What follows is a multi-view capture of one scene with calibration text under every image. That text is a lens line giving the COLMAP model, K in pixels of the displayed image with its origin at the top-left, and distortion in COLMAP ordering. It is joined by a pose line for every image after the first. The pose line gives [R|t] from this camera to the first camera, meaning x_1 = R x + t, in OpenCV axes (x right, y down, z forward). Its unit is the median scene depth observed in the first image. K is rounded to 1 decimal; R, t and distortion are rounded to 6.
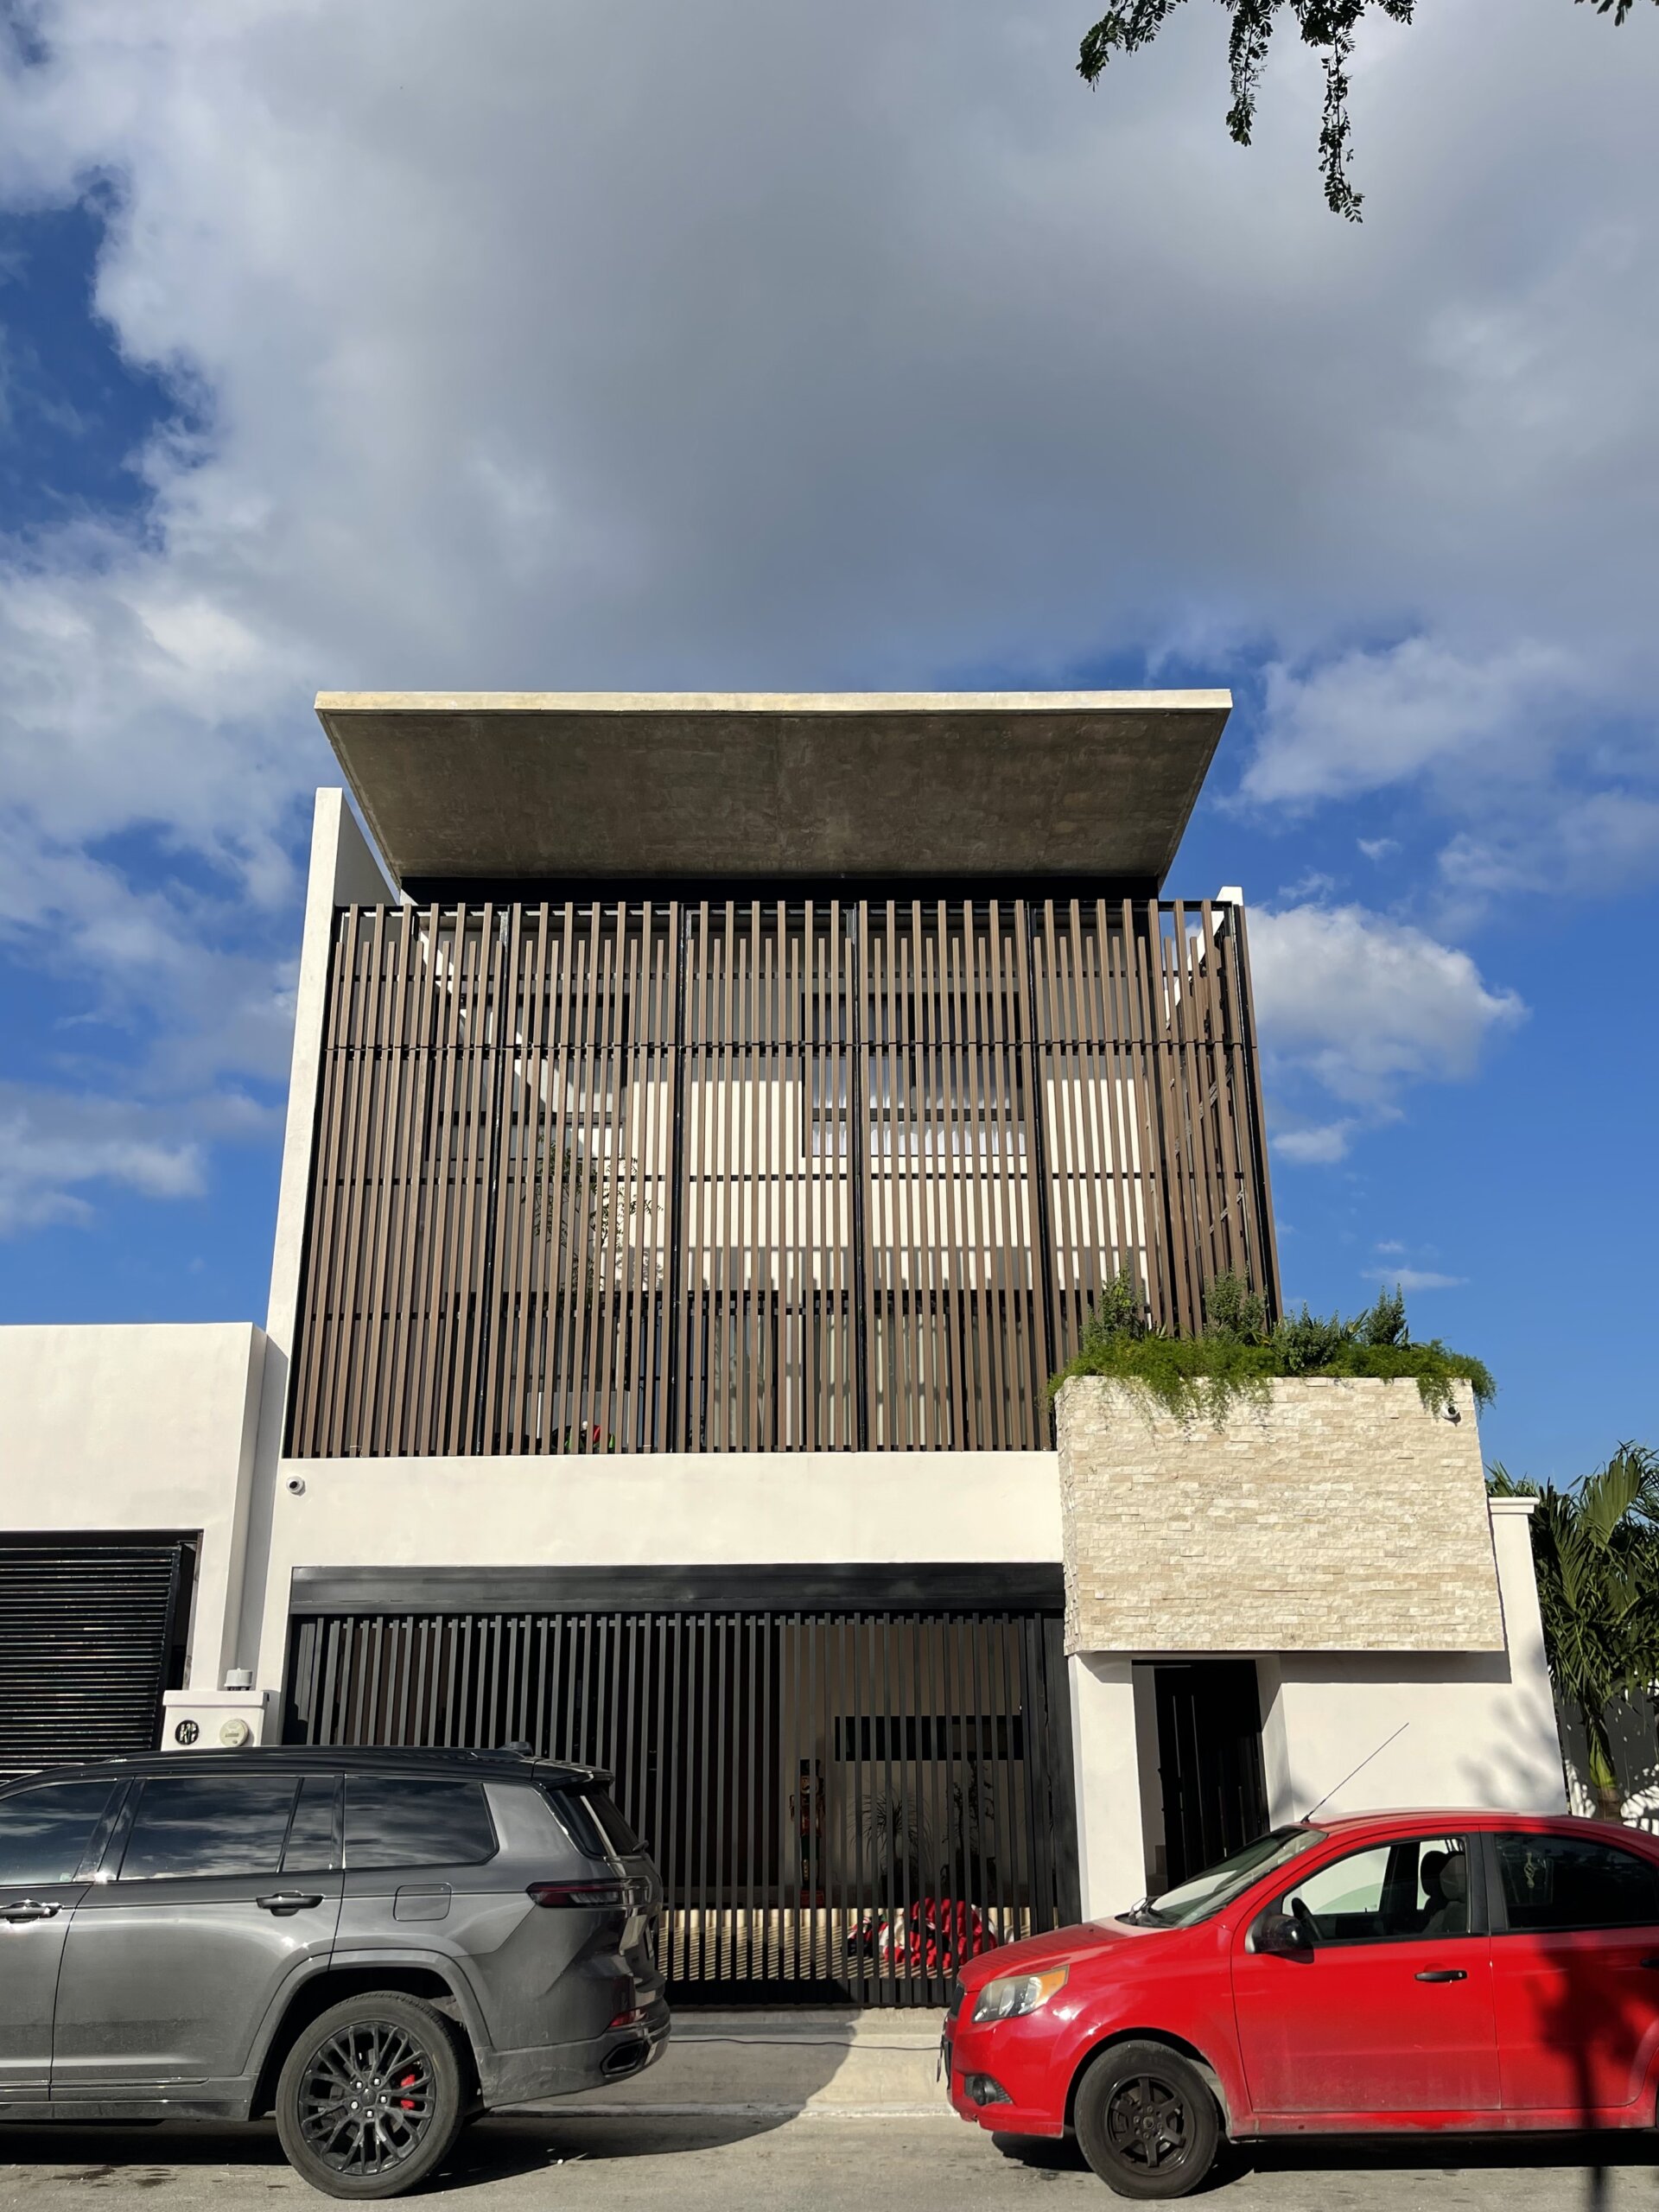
lens RADIAL K [[1818.9, 0, 825.7], [0, 1818.9, 1107.1], [0, 0, 1]] dist [0.034608, -0.003073]
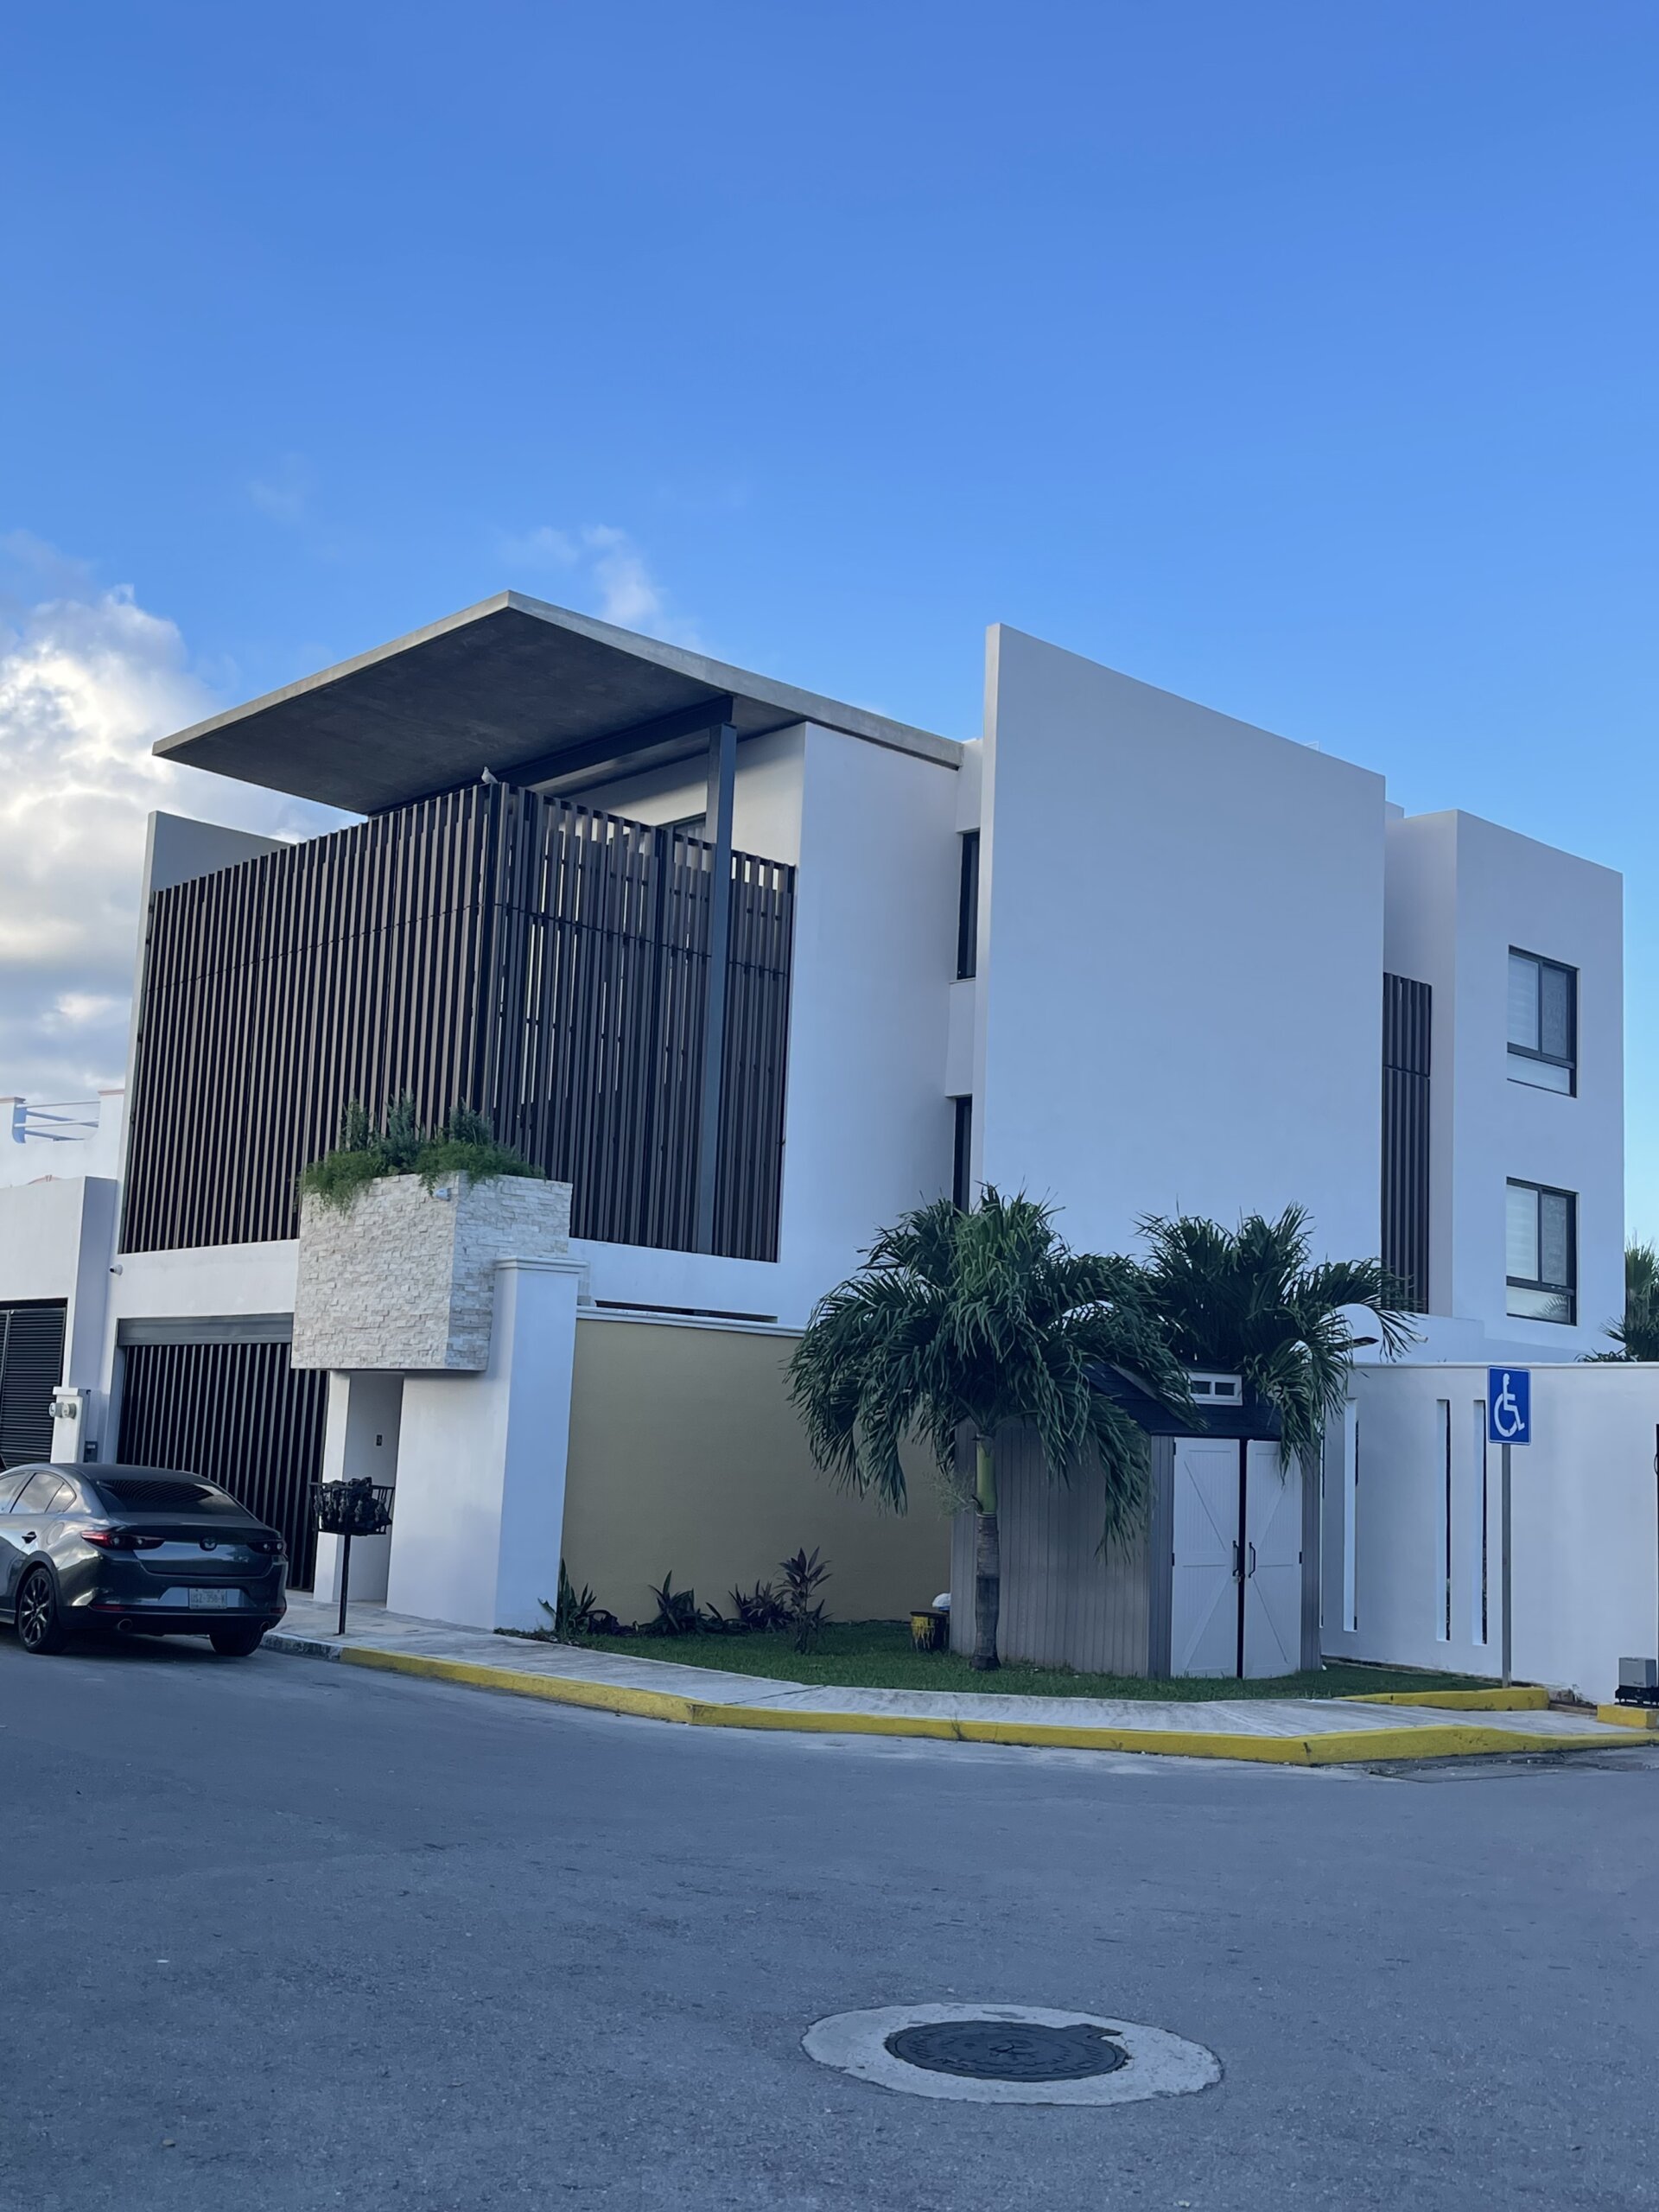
lens RADIAL K [[2284.9, 0, 830.5], [0, 2284.9, 1115.6], [0, 0, 1]] dist [0.005723, 0.015085]
pose [[0.673432, -0.076328, -0.735298, 1.777734], [0.204482, 0.975080, 0.086058, 0.024763], [0.710406, -0.208310, 0.672258, 0.096989]]
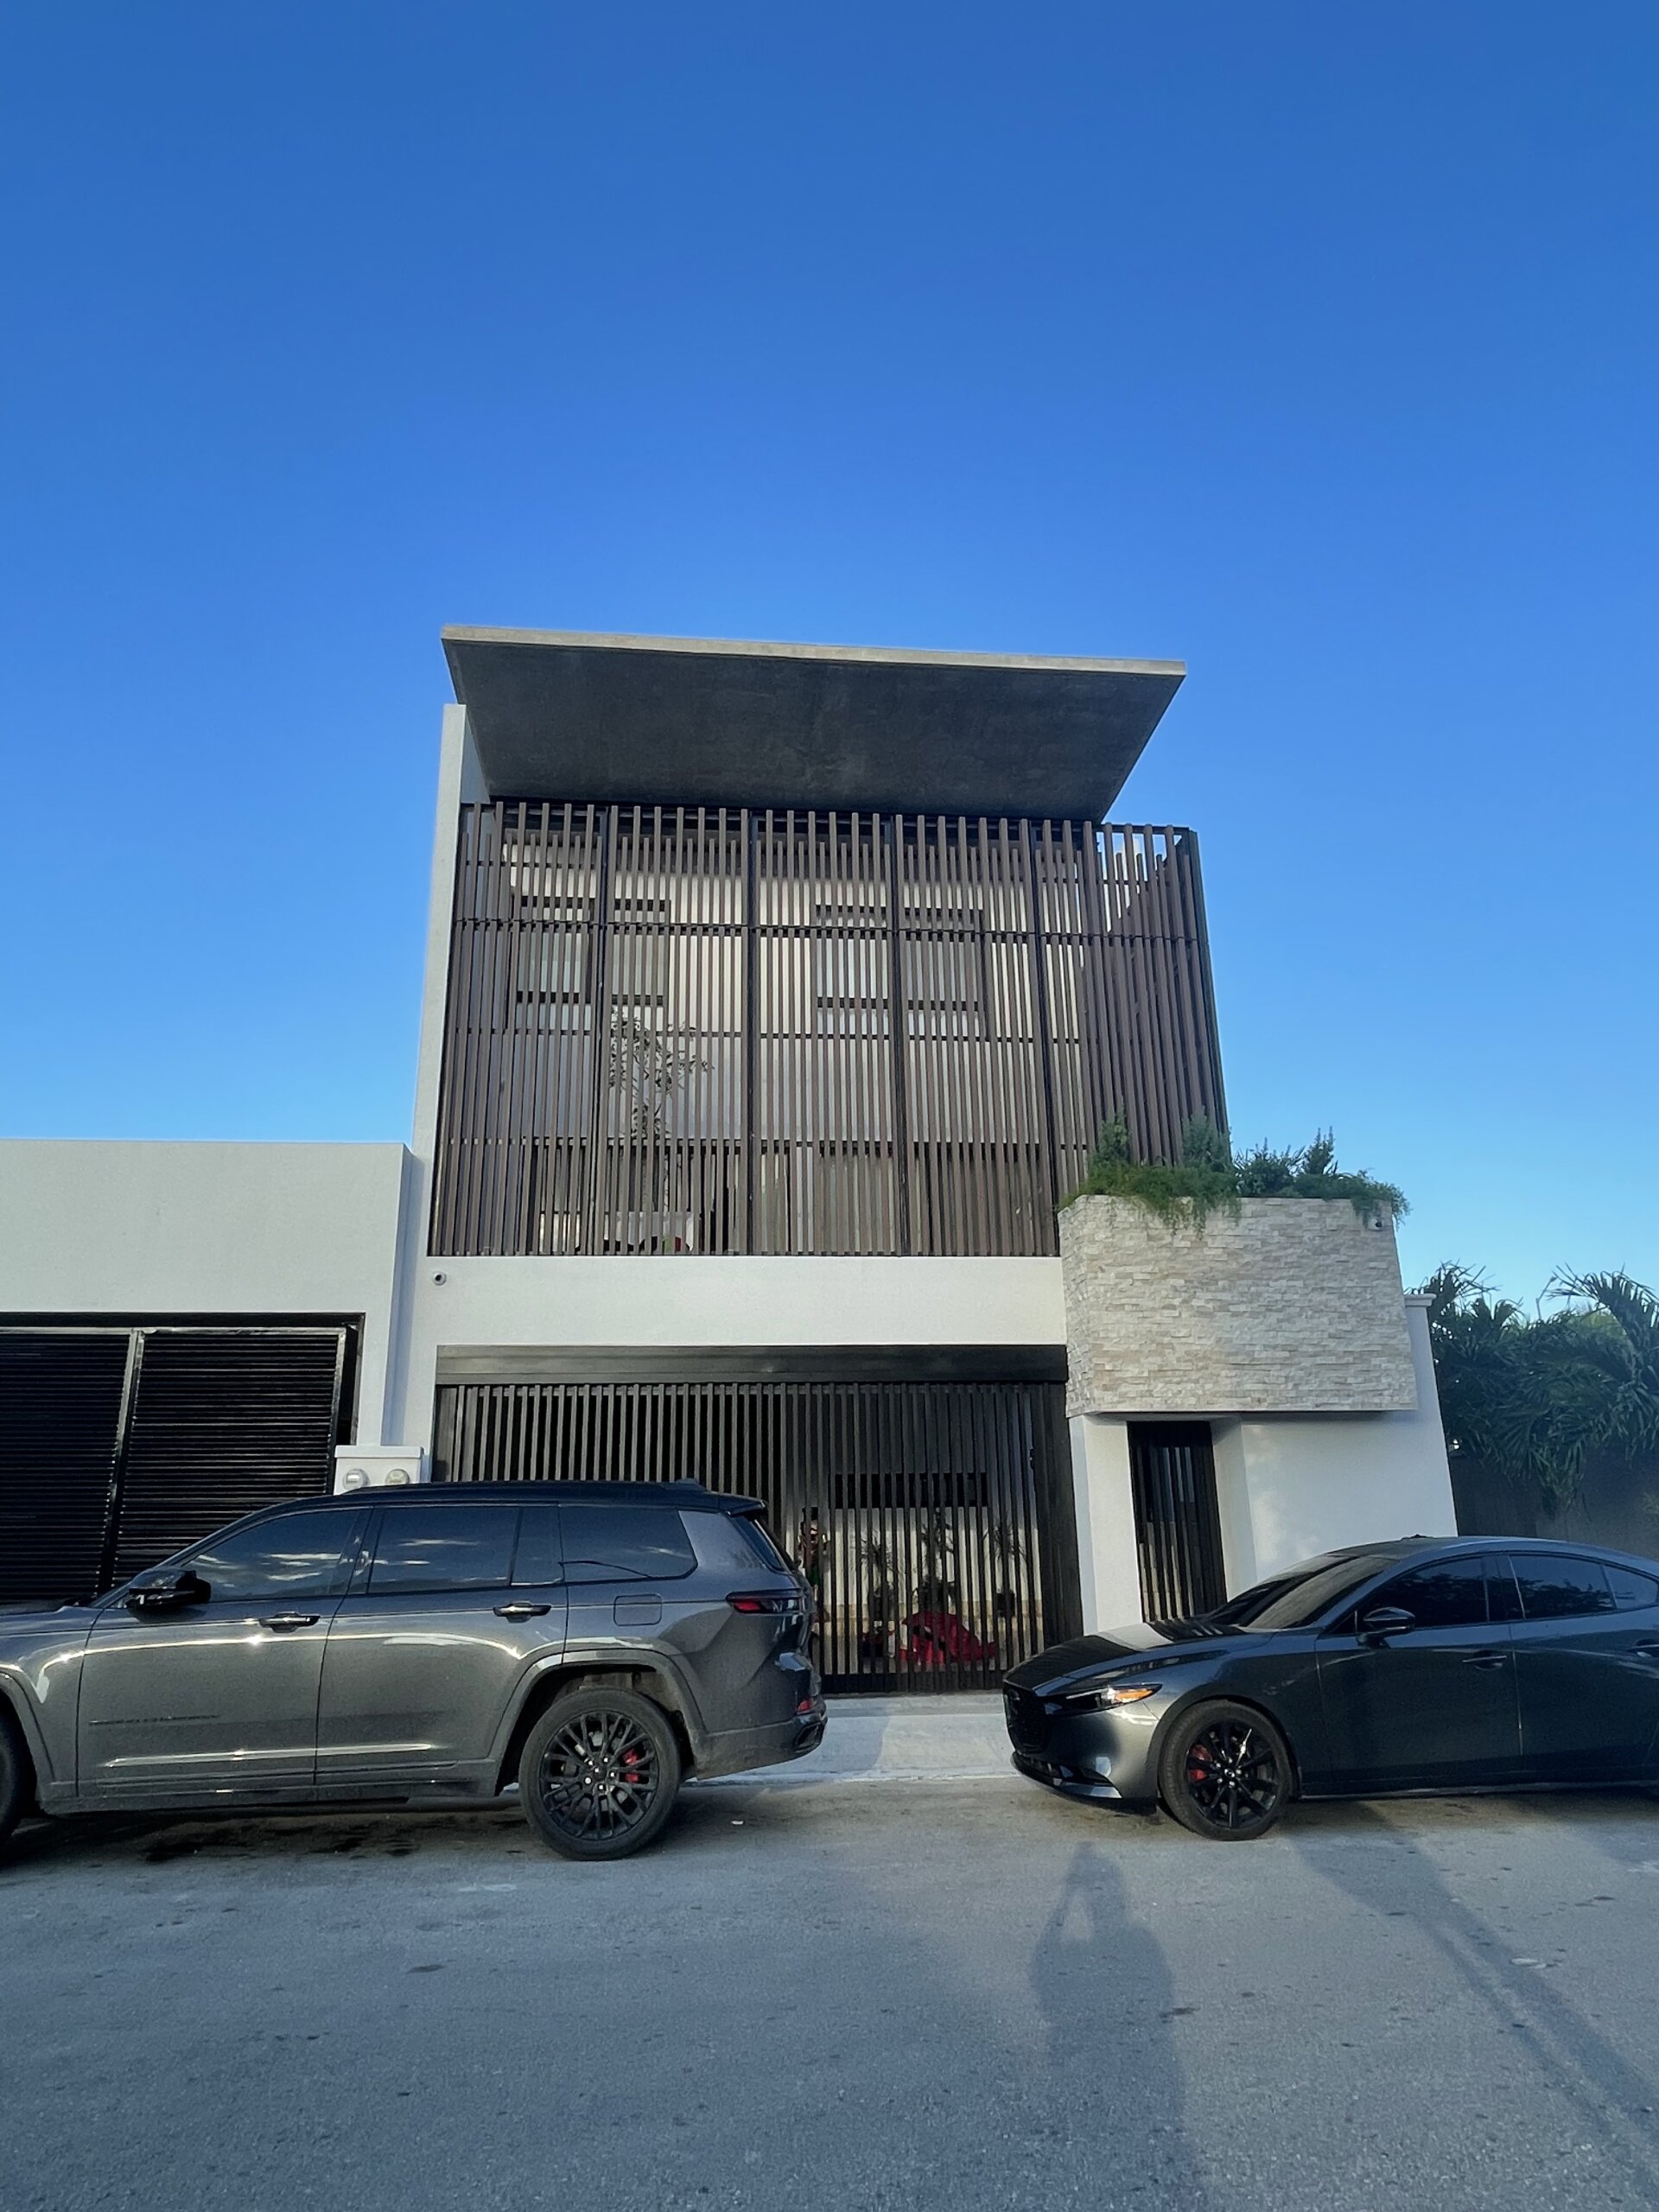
lens RADIAL K [[1356.8, 0, 832.0], [0, 1356.8, 1101.7], [0, 0, 1]] dist [0.023485, 0.000379]
pose [[0.995166, 0.019929, 0.096164, -0.128839], [-0.023982, 0.998864, 0.041178, 0.051102], [-0.095234, -0.043285, 0.994513, 0.099687]]
